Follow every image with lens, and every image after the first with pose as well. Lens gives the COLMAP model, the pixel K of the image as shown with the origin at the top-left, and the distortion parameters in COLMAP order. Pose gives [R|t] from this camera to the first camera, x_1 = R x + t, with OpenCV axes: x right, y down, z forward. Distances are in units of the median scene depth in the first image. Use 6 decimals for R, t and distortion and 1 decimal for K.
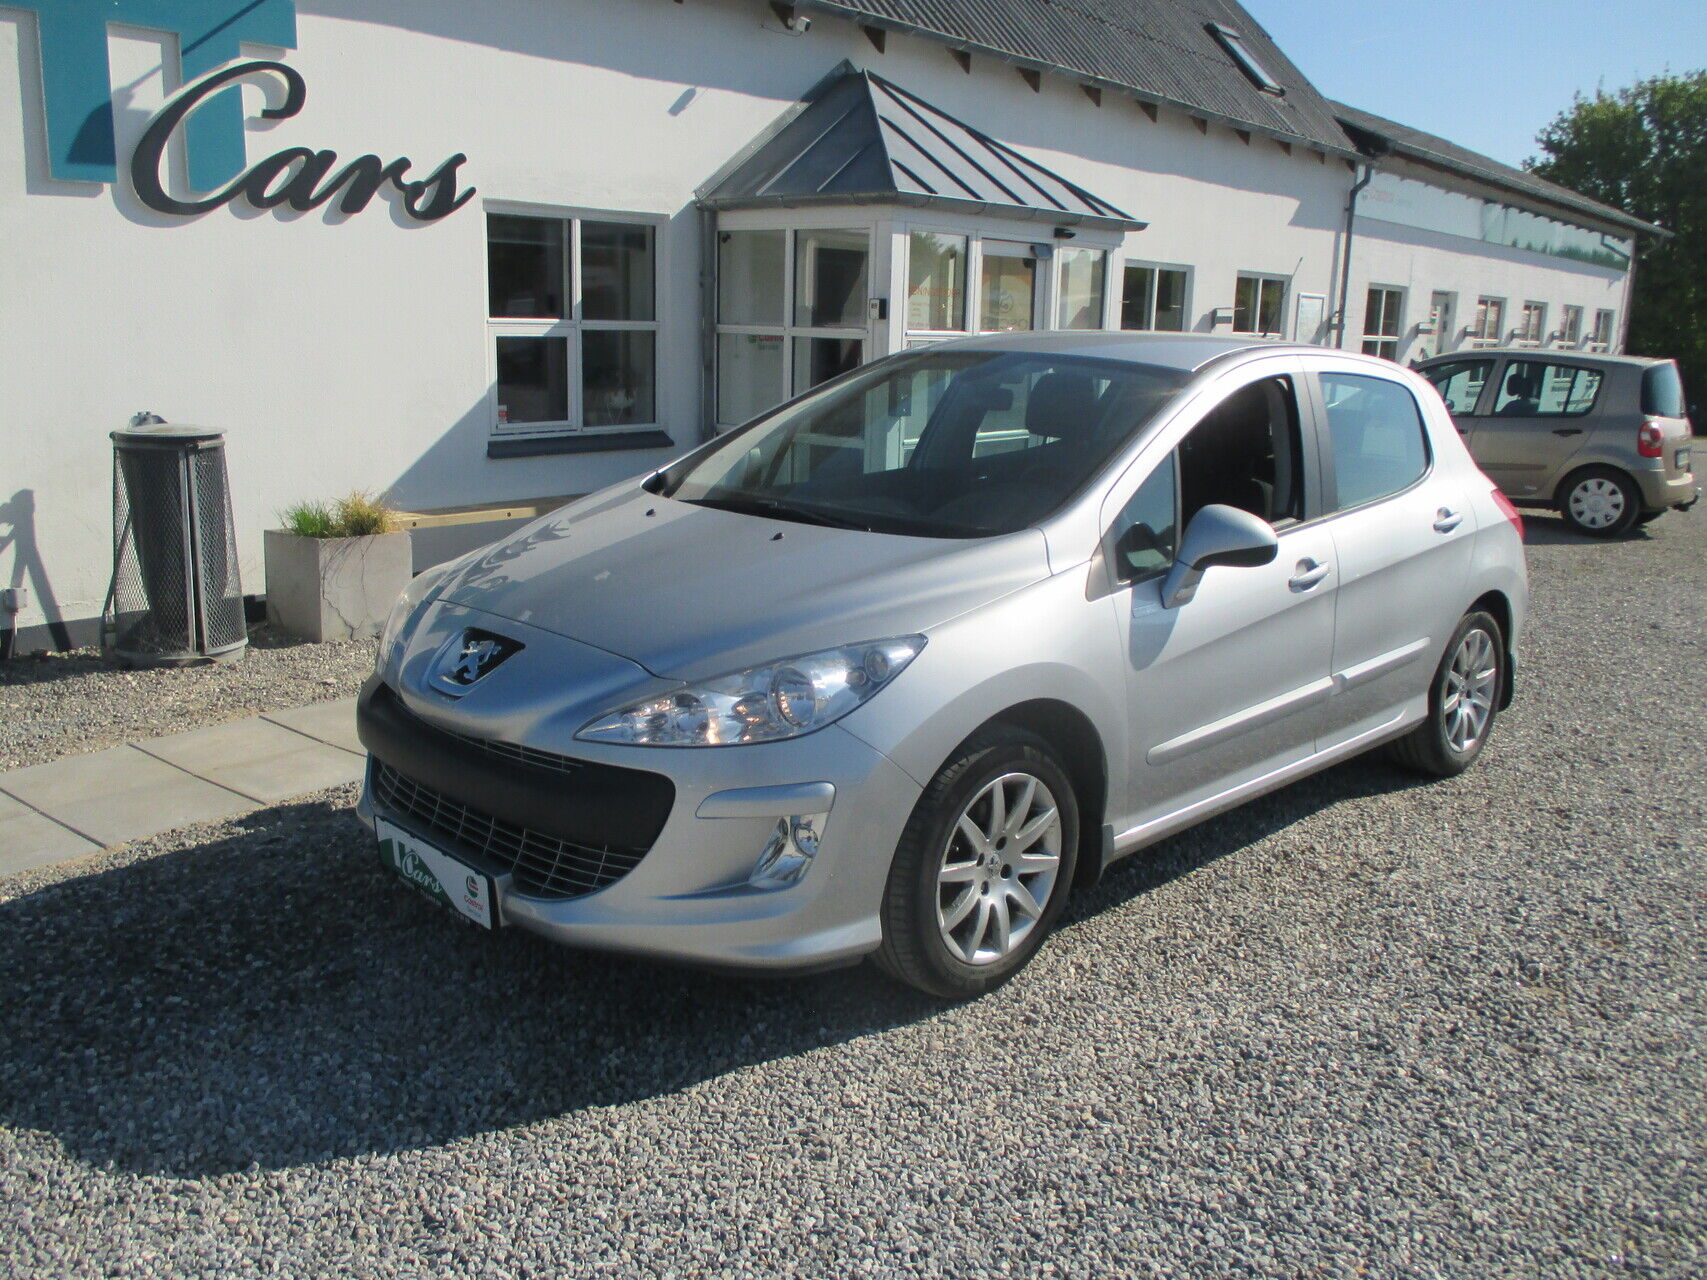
lens RADIAL K [[1414.1, 0, 860.1], [0, 1414.1, 644.4], [0, 0, 1]] dist [-0.045980, 0.009247]
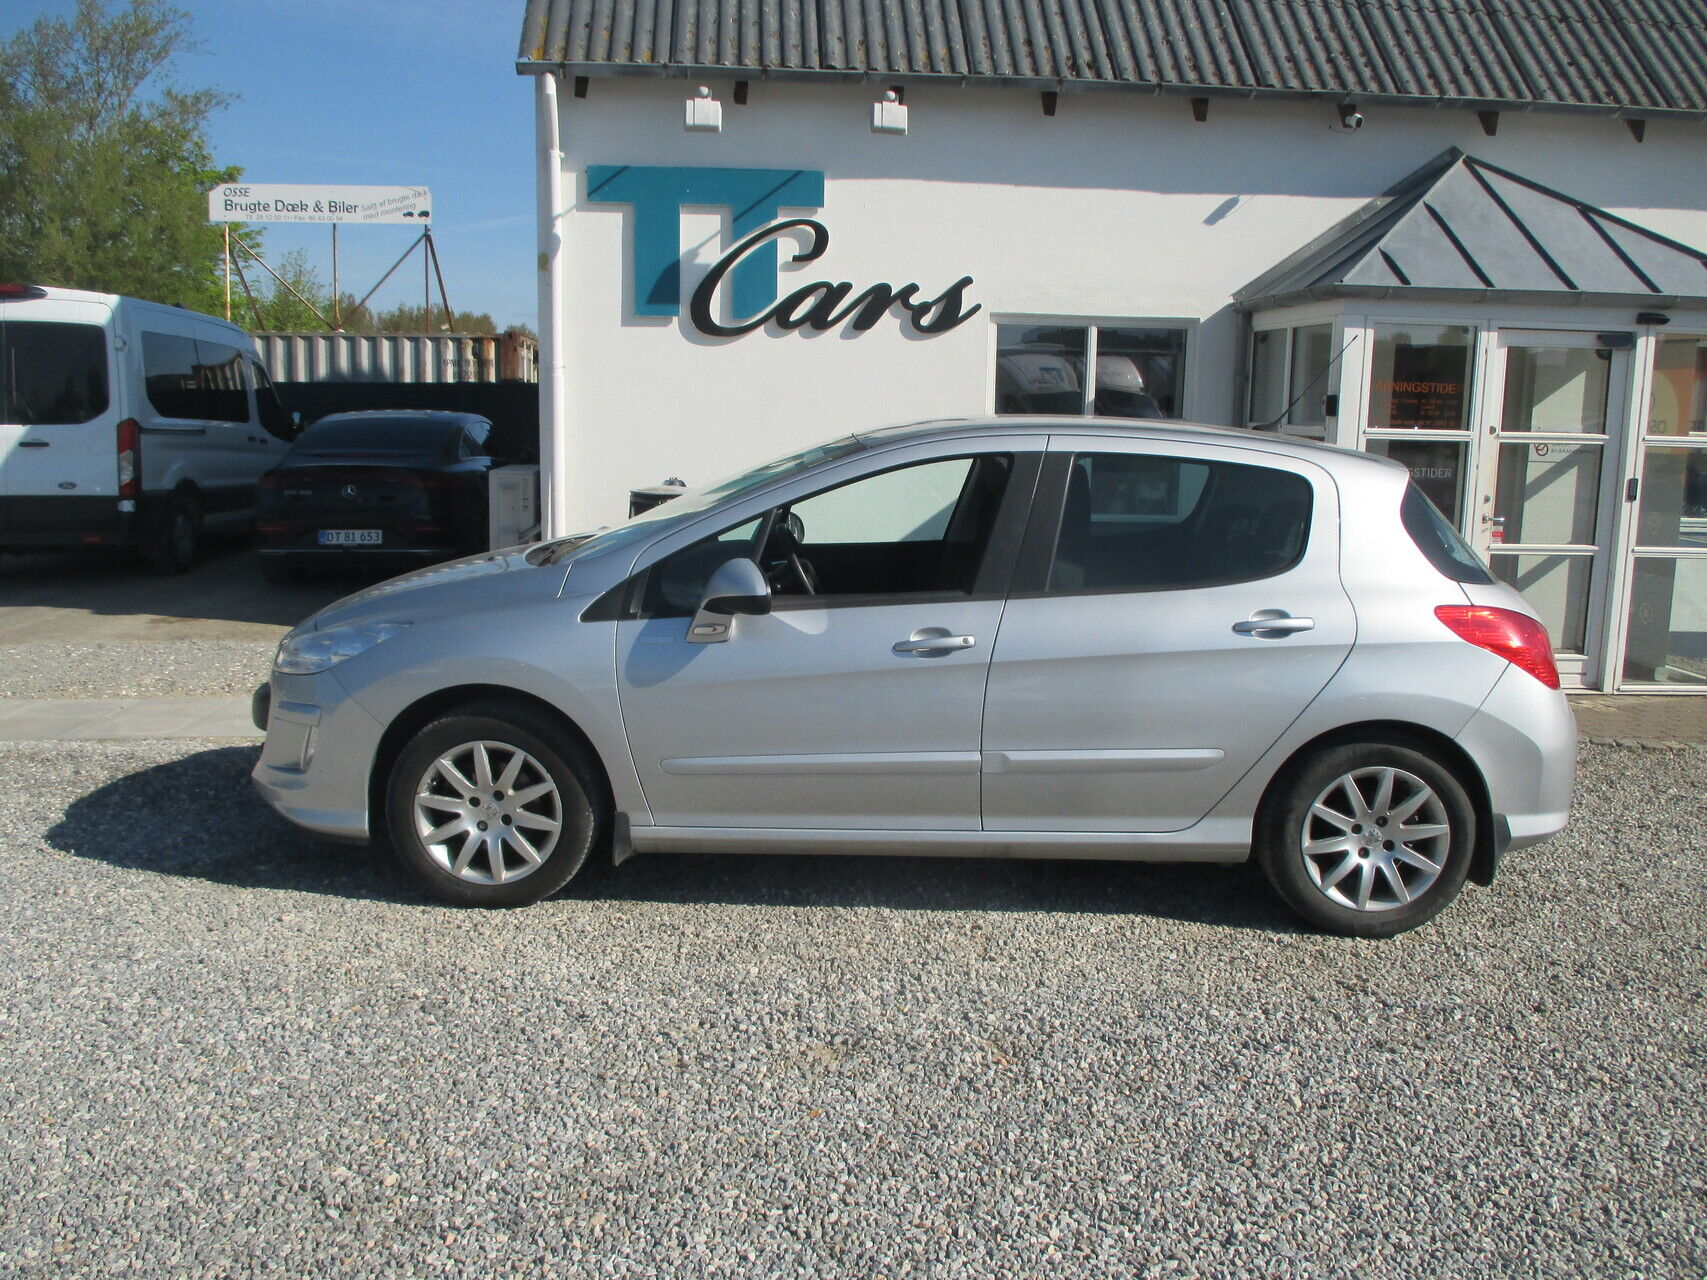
lens RADIAL K [[1414.1, 0, 845.0], [0, 1414.1, 646.0], [0, 0, 1]] dist [-0.045980, 0.009247]
pose [[0.715268, 0.108919, -0.690310, 0.539828], [-0.158222, 0.987370, -0.008152, -0.016609], [0.680703, 0.115053, 0.723468, 0.110712]]
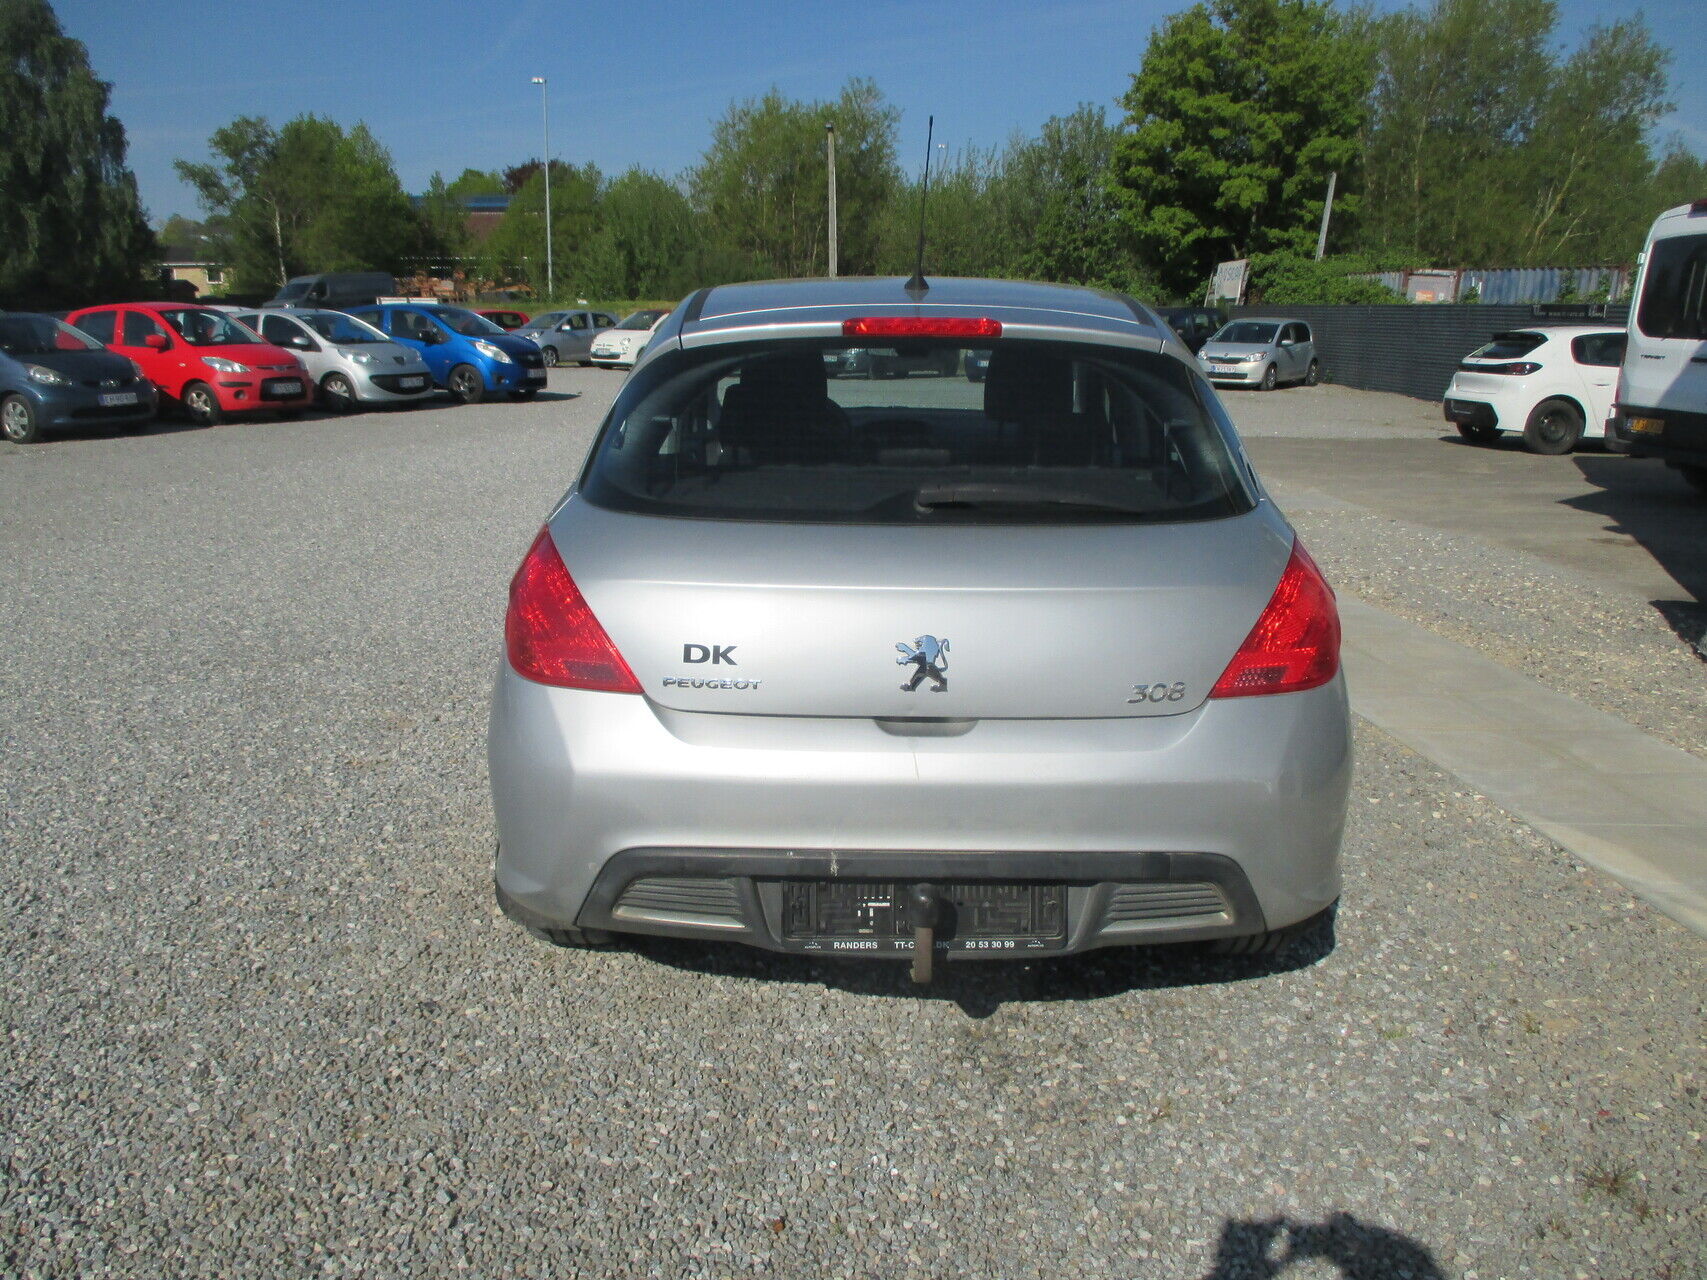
lens RADIAL K [[1414.1, 0, 854.6], [0, 1414.1, 640.7], [0, 0, 1]] dist [-0.045980, 0.009247]
pose [[-0.698186, 0.136419, -0.702799, 0.565403], [-0.188728, 0.911881, 0.364493, -0.211389], [0.690592, 0.387122, -0.610916, 1.016989]]
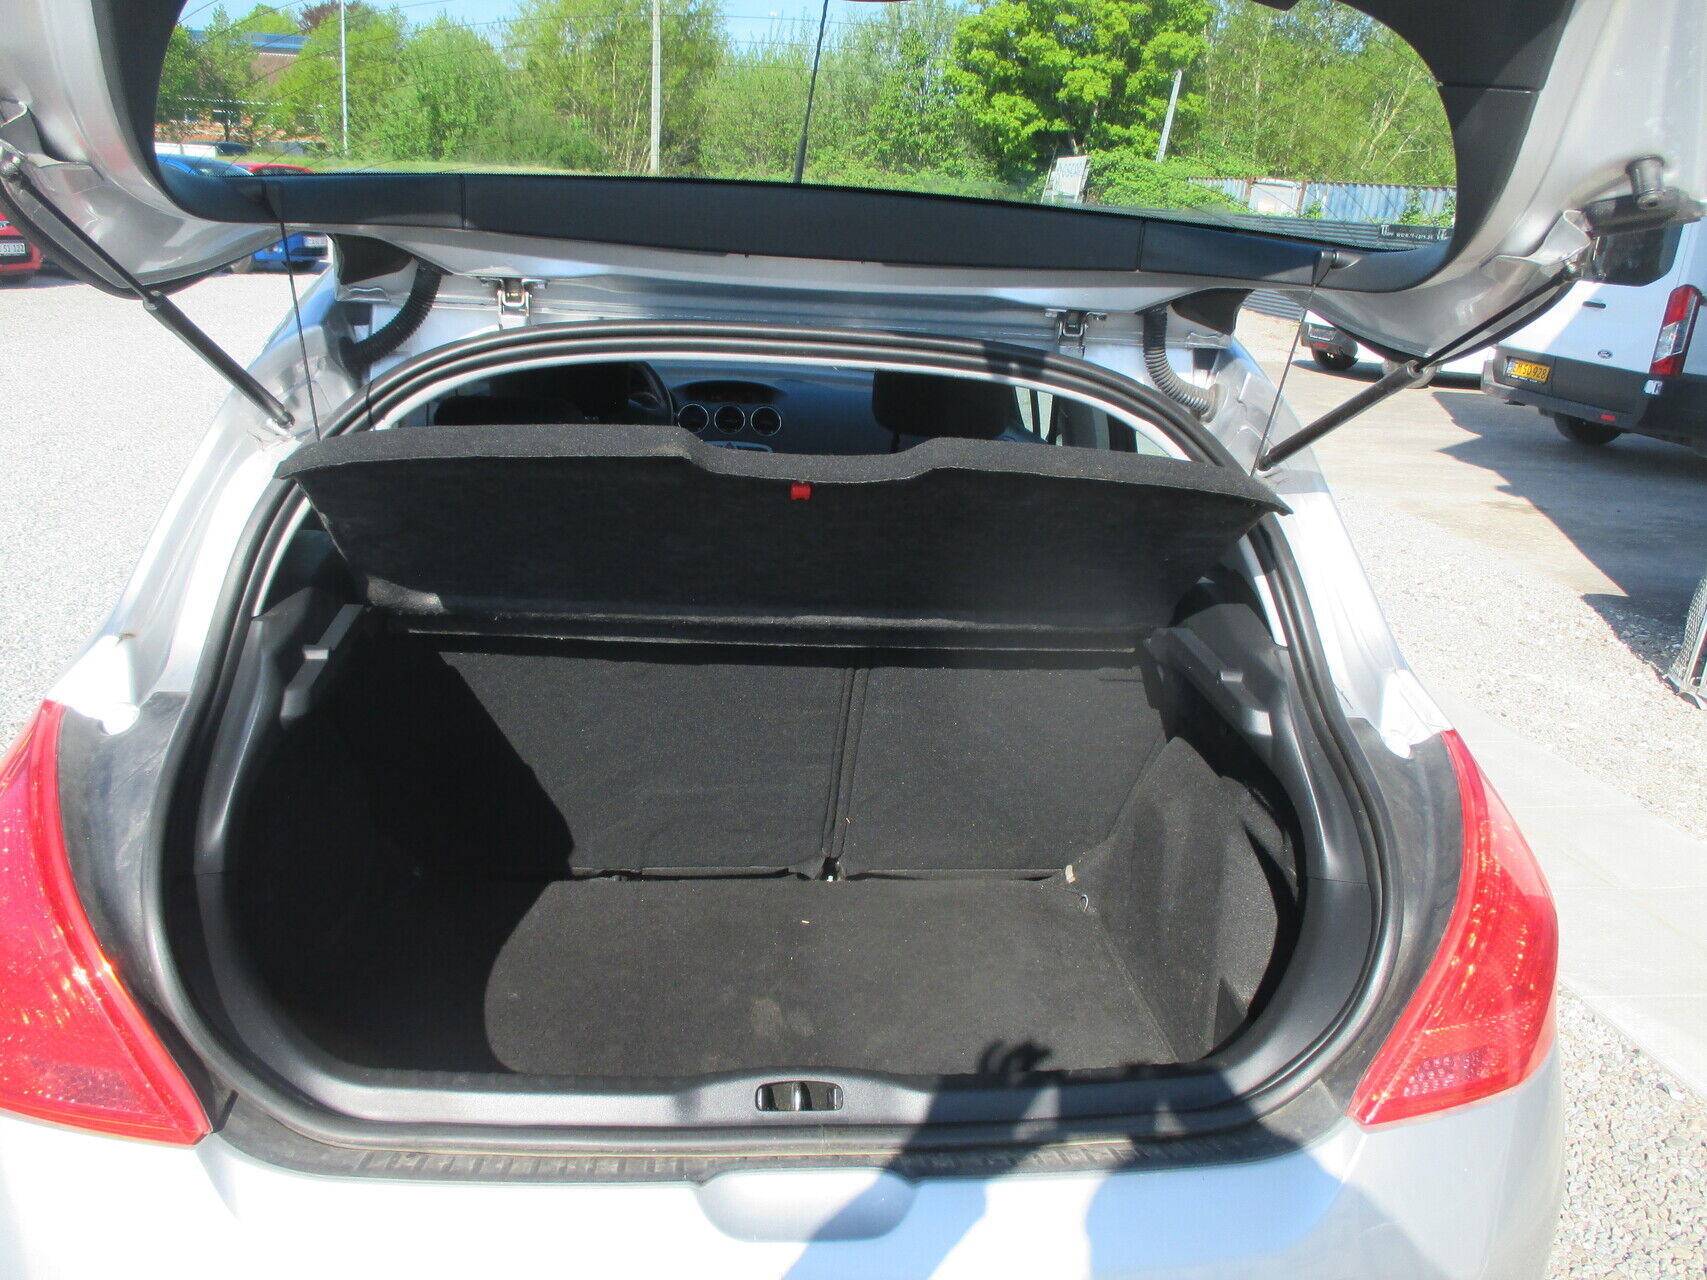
lens RADIAL K [[1414.1, 0, 850.7], [0, 1414.1, 633.9], [0, 0, 1]] dist [-0.045980, 0.009247]
pose [[-0.607669, 0.177535, -0.774093, 0.423496], [-0.260167, 0.876412, 0.405235, -0.196396], [0.750368, 0.447642, -0.486379, 0.879649]]
